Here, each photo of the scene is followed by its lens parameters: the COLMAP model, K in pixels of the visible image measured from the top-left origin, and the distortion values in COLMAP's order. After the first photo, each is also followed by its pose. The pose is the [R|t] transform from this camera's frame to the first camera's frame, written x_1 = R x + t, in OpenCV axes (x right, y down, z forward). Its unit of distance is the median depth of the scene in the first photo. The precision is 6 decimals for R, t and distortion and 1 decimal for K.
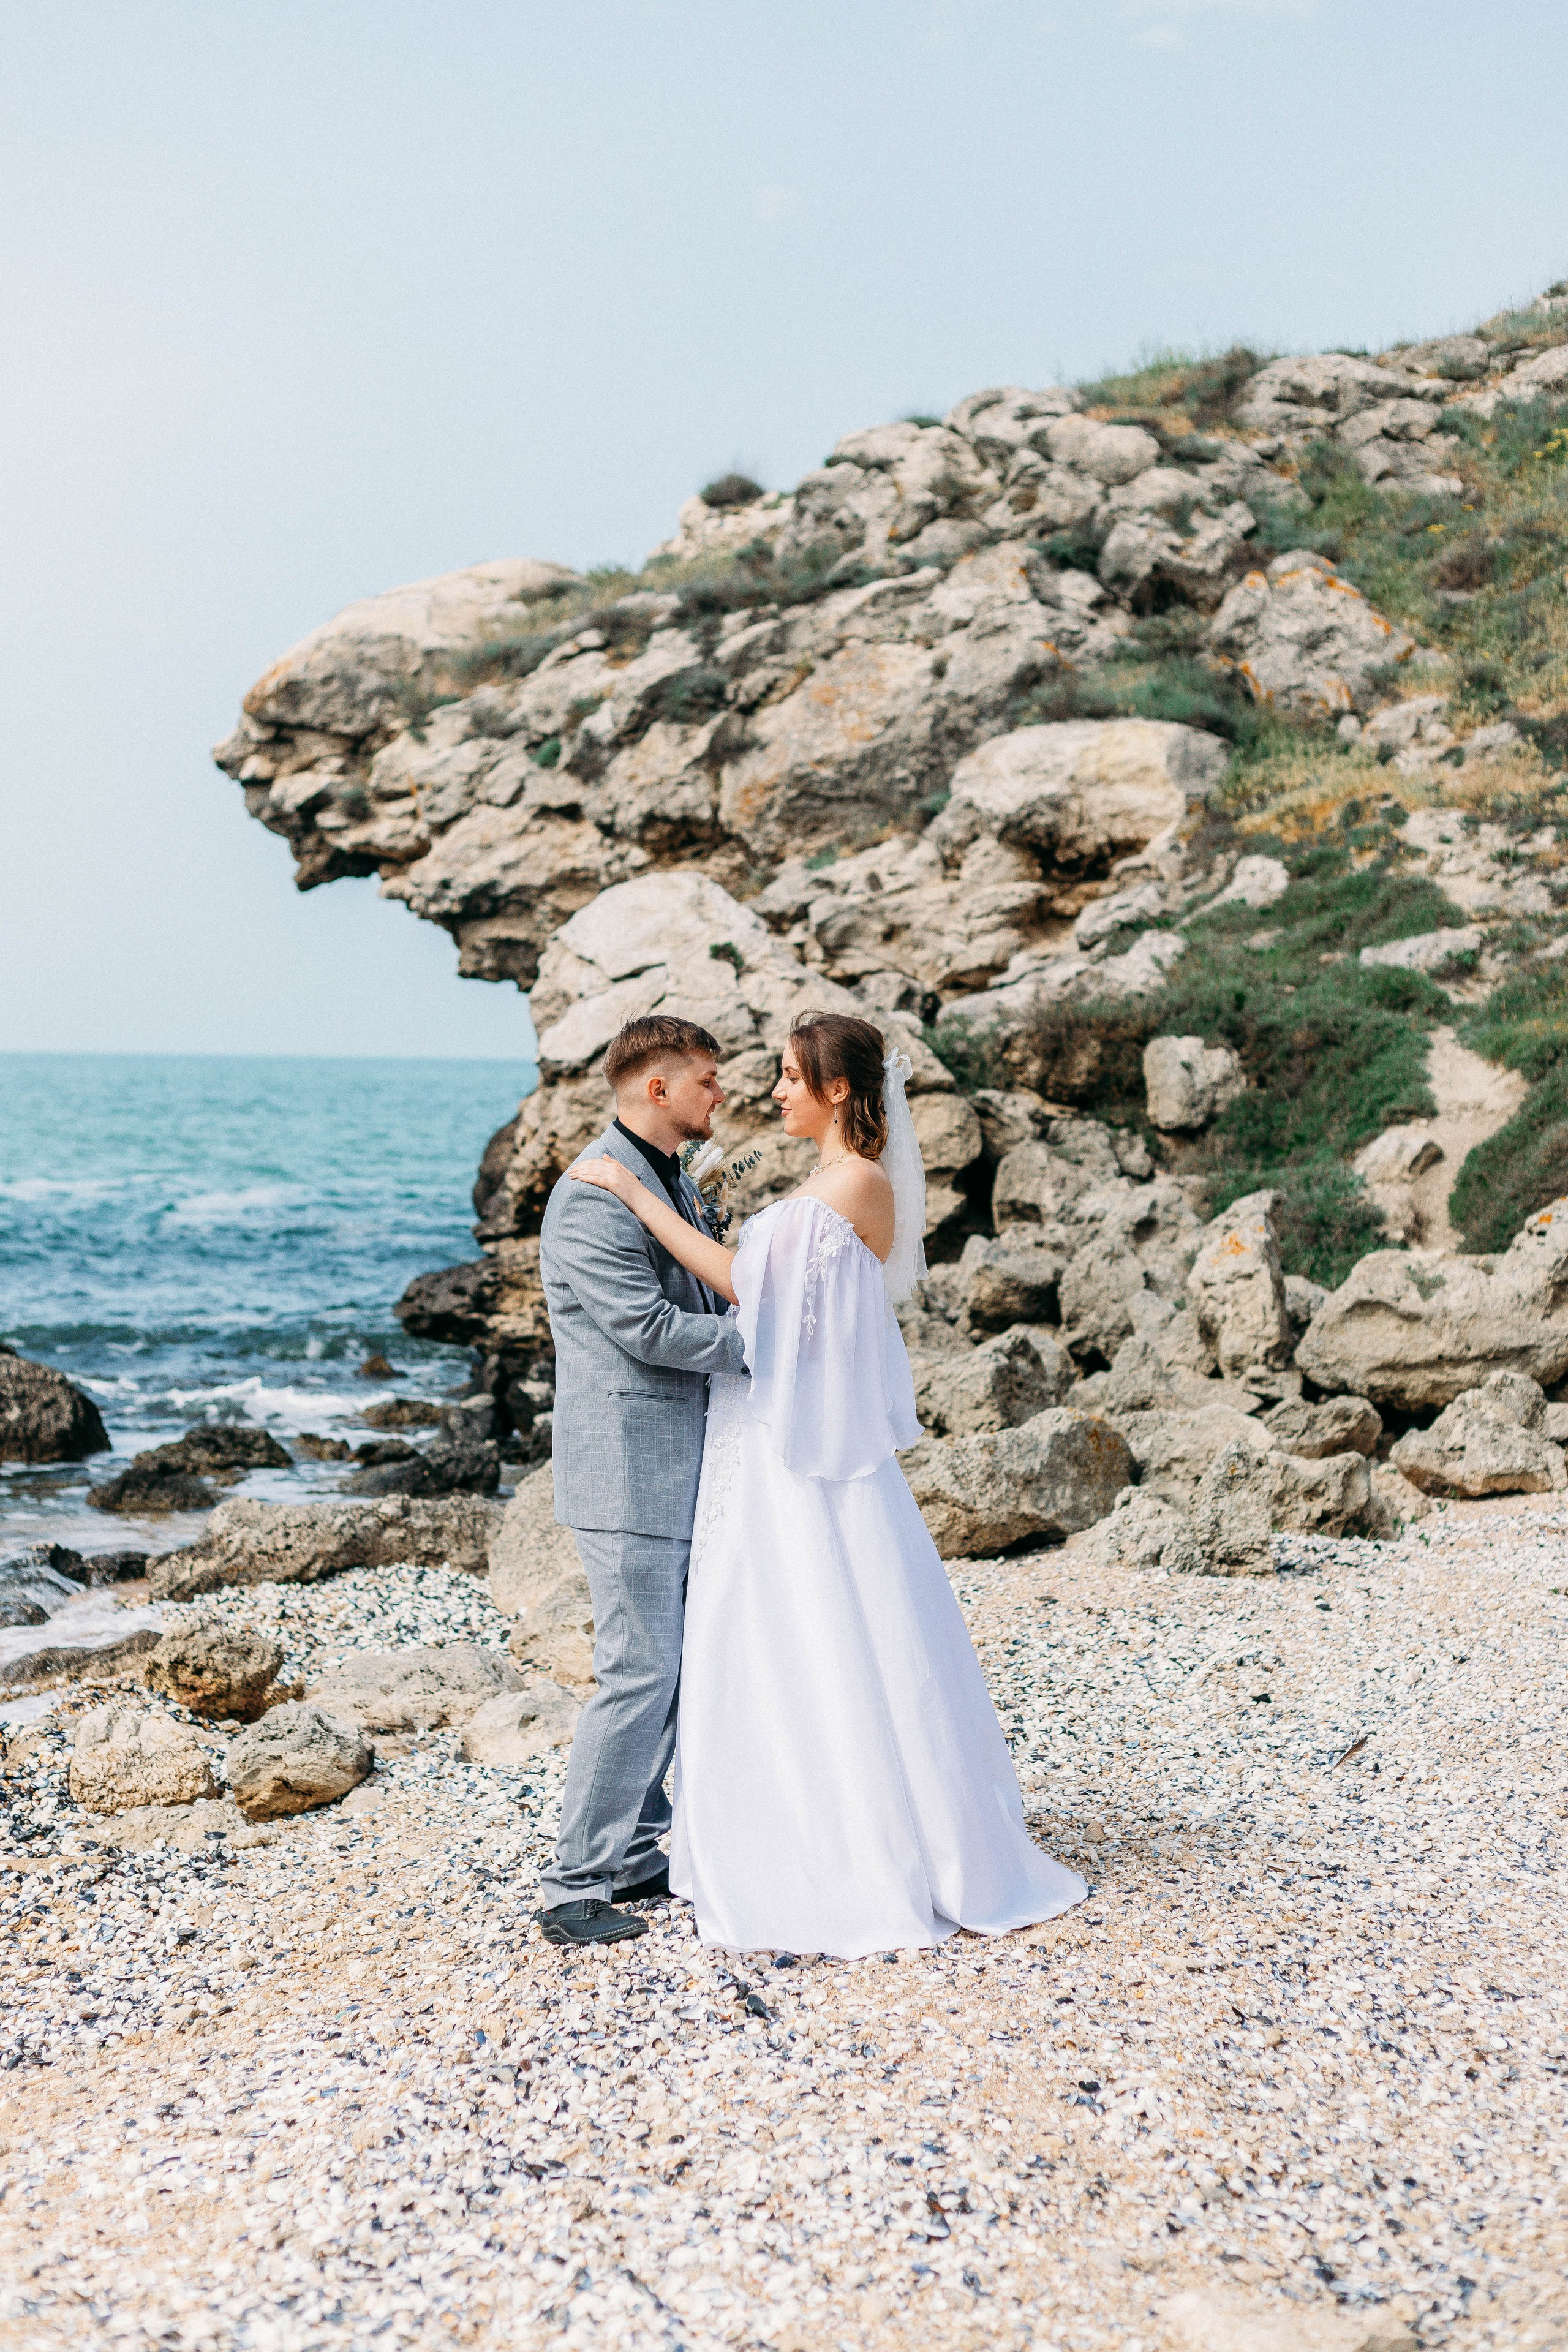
lens RADIAL K [[3416.5, 0, 787.9], [0, 3416.5, 1180.7], [0, 0, 1]] dist [0.022807, -0.018111]
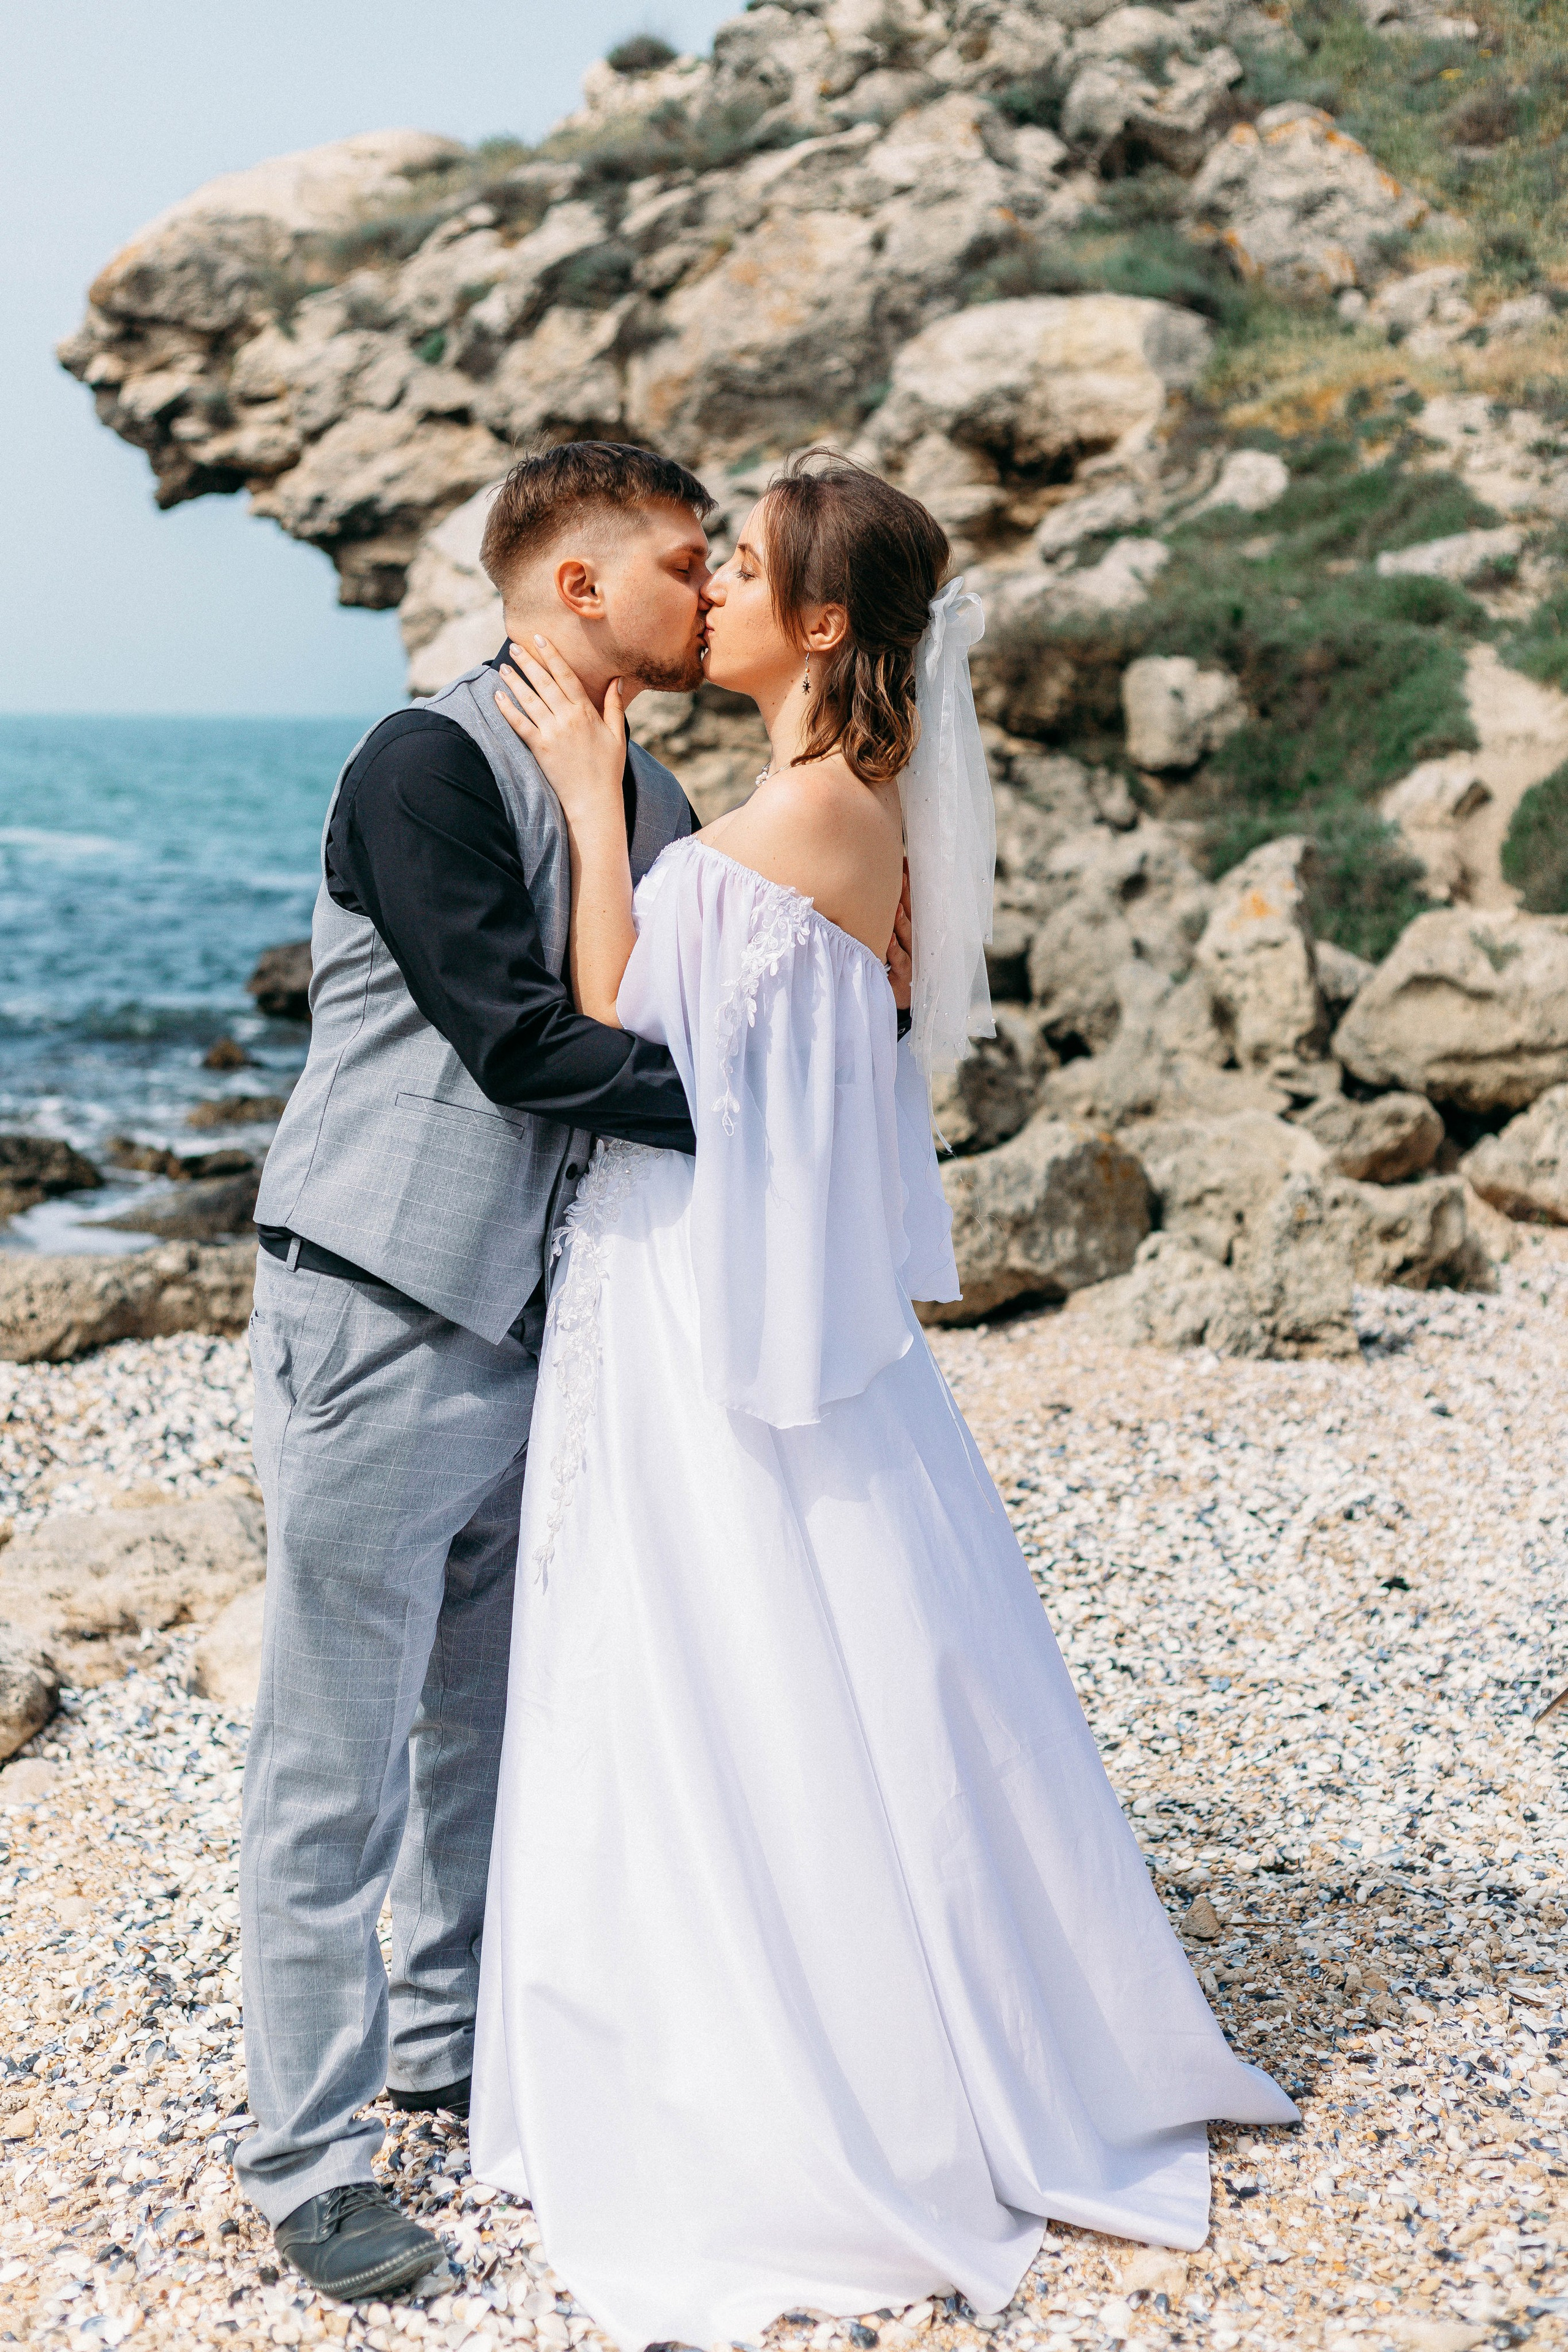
lens RADIAL K [[3412.6, 0, 790.8], [0, 3412.6, 1178.0], [0, 0, 1]] dist [0.022377, -0.026977]
pose [[0.999757, -0.006727, 0.020971, 0.002277], [0.004640, 0.995177, 0.097984, 0.002053], [-0.021529, -0.097863, 0.994967, 0.120247]]
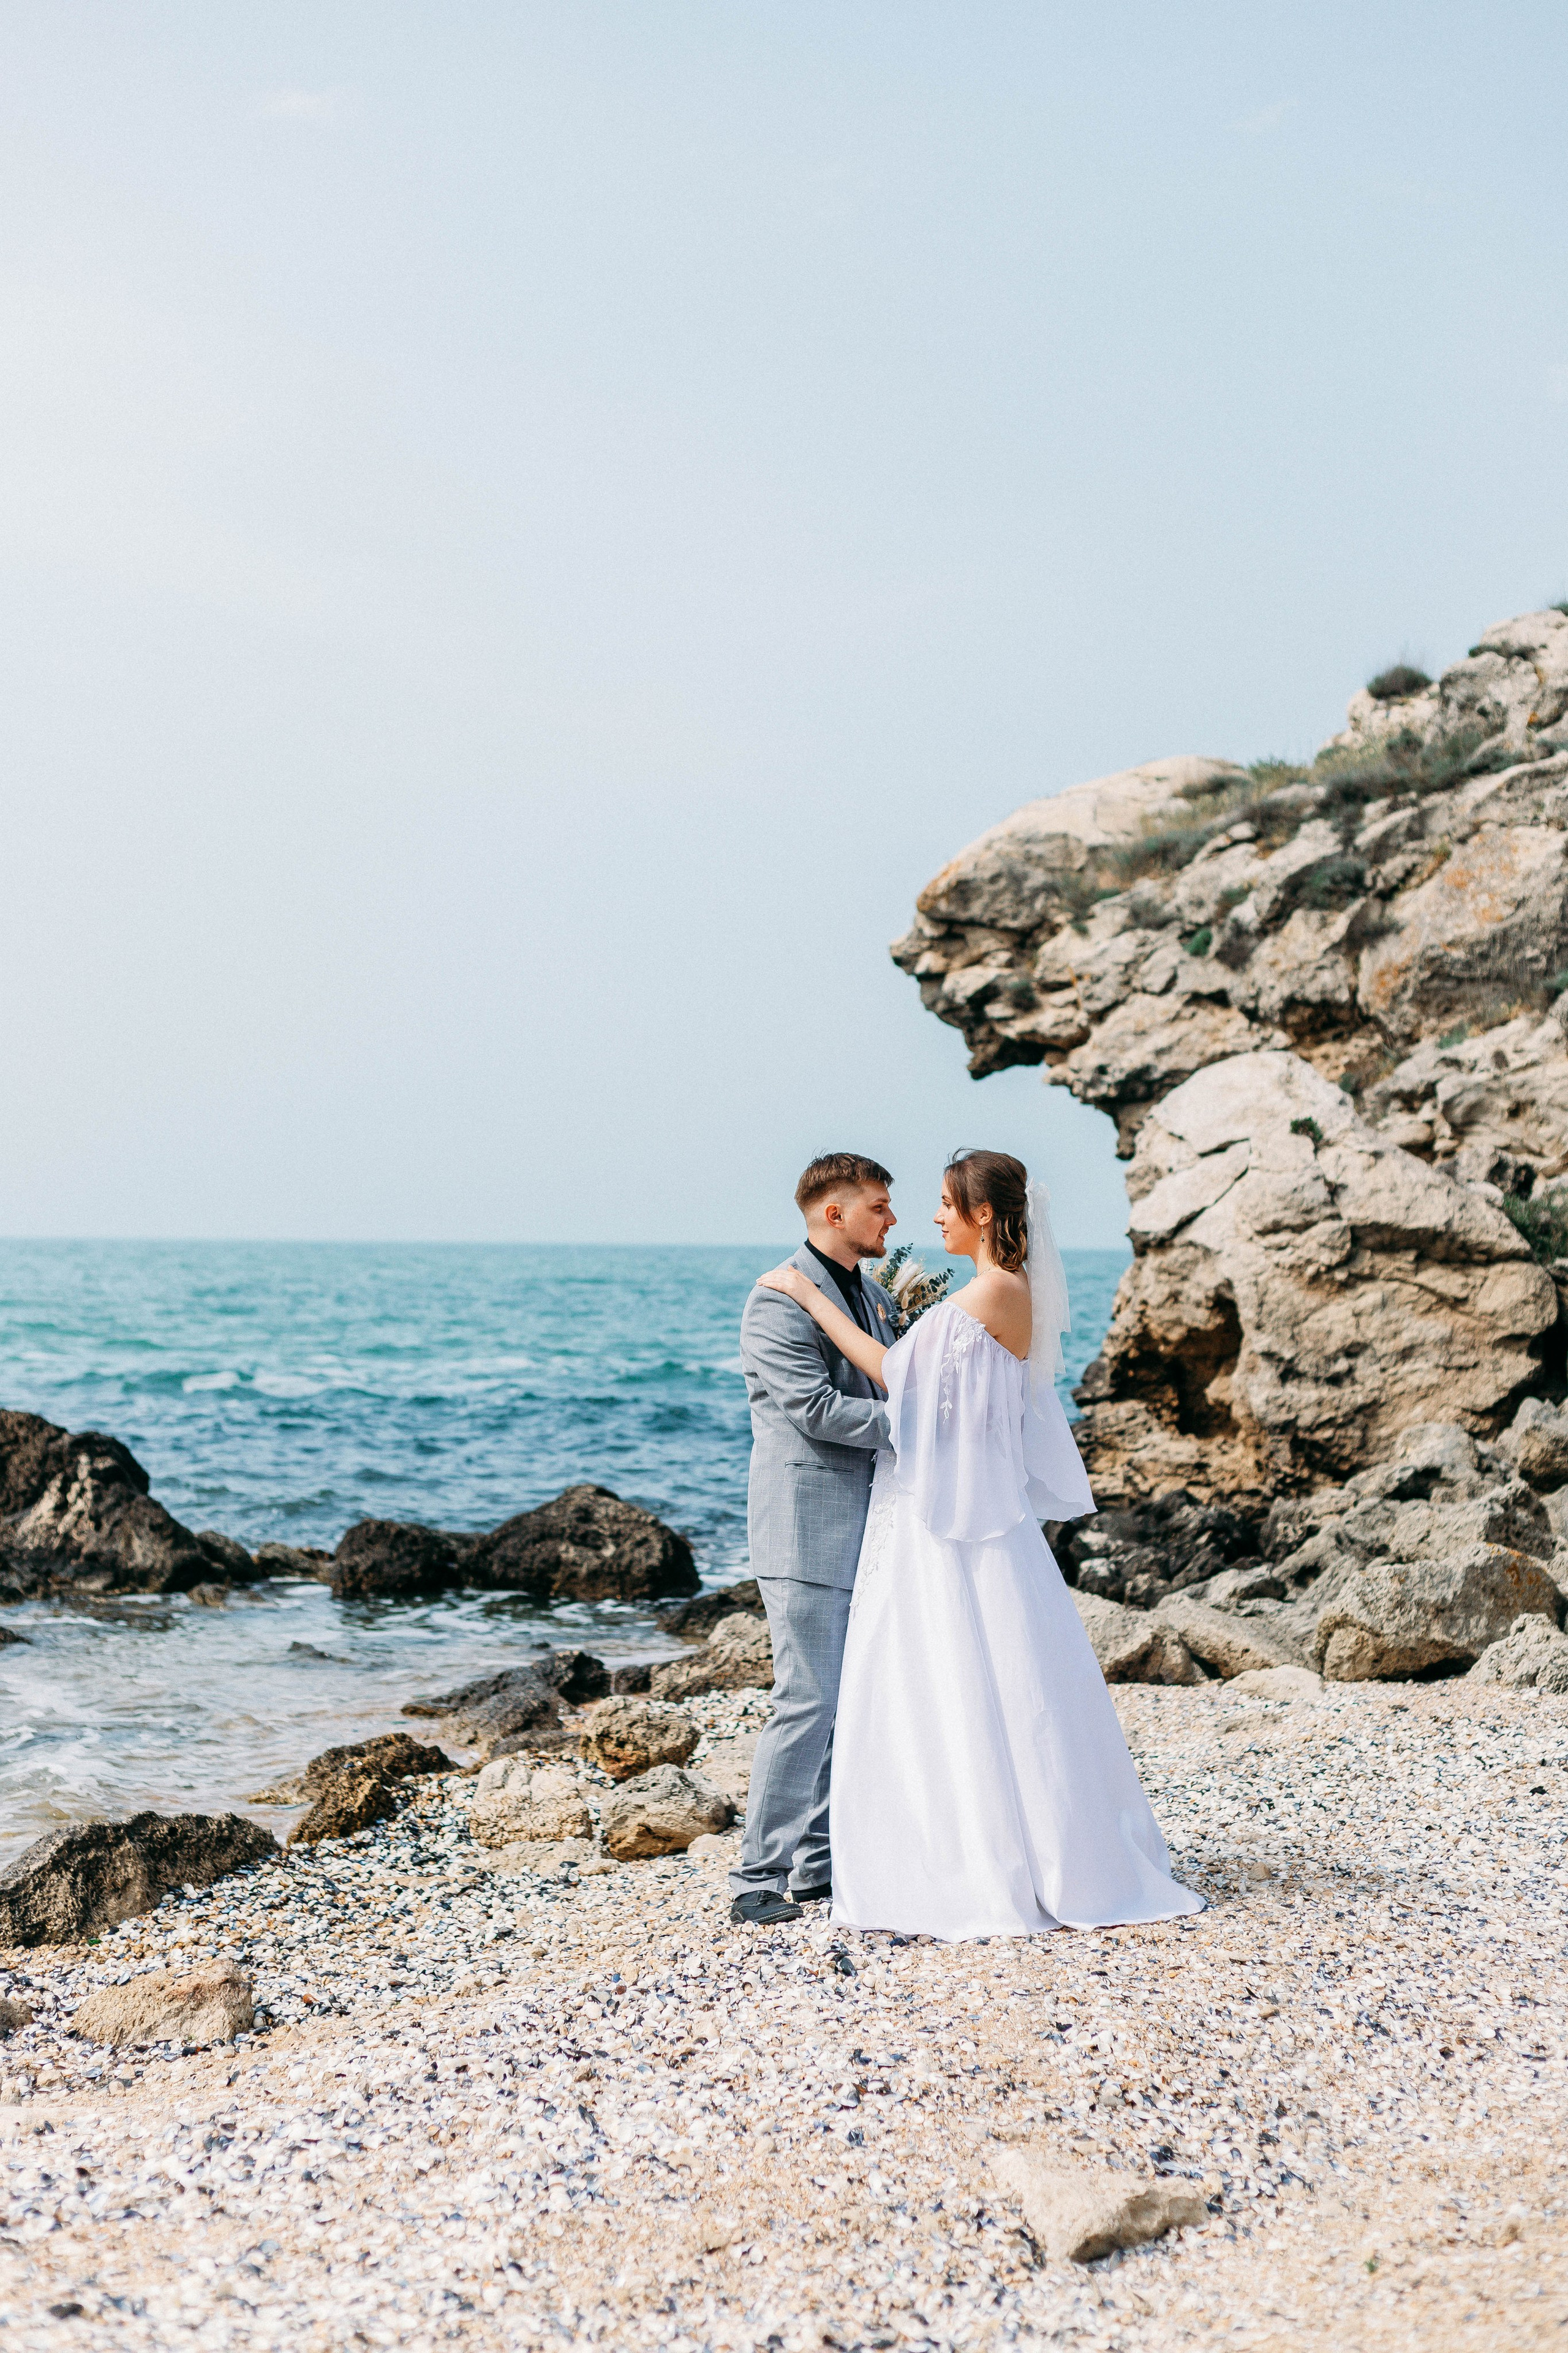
lens RADIAL K [[3435.2, 0, 781.3], [0, 3435.2, 1178.0], [0, 0, 1]] dist [0.027699, -0.023013]
pose [[0.972701, -0.008430, -0.231908, 0.056007], [-0.004908, 0.998369, -0.056879, 0.007312], [0.232009, 0.056464, 0.971073, -0.043940]]
